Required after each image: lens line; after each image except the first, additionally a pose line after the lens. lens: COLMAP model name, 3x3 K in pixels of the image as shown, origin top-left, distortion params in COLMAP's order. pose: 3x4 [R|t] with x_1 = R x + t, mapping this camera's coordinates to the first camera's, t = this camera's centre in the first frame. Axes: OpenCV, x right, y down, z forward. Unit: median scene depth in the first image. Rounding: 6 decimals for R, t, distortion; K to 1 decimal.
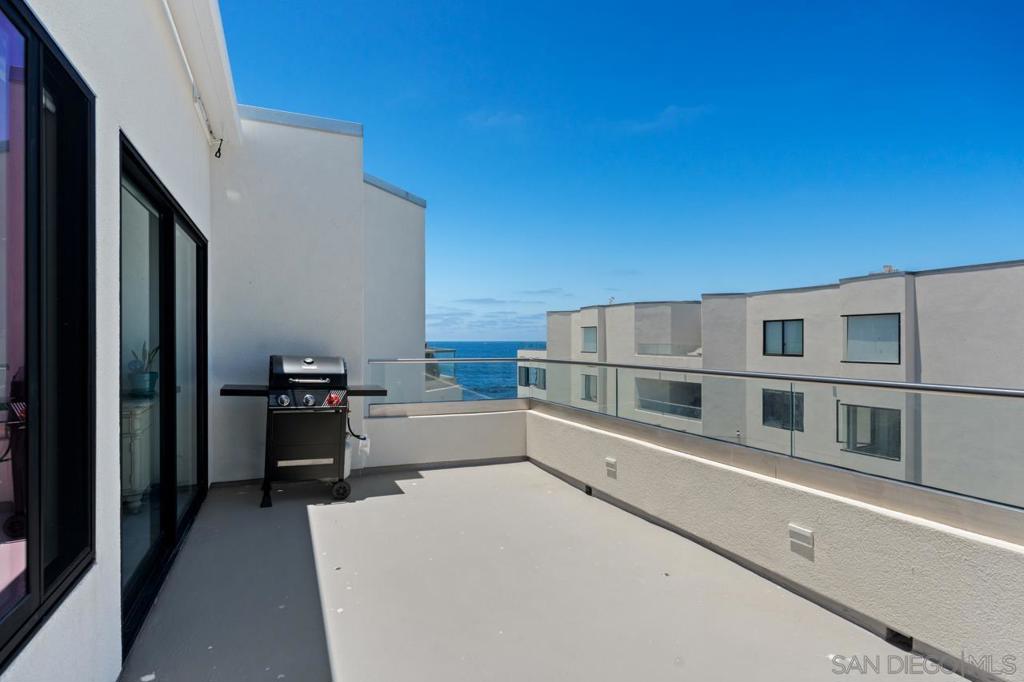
lens RADIAL K [[522.2, 0, 509.9], [0, 522.2, 341.6], [0, 0, 1]] dist [-0.001857, -0.000047]
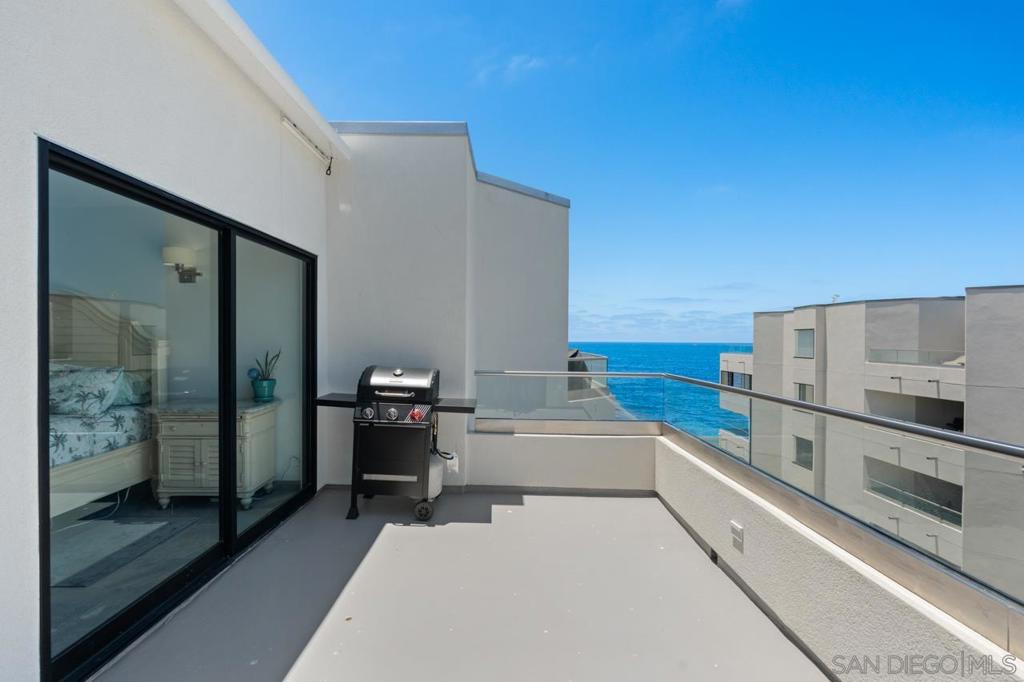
lens RADIAL K [[488.4, 0, 511.0], [0, 488.4, 344.4], [0, 0, 1]] dist [-0.005460, -0.000339]
pose [[0.914691, 0.011585, -0.403988, 0.147468], [-0.009119, 0.999926, 0.008027, -0.021480], [0.404052, -0.003658, 0.914729, 0.216607]]
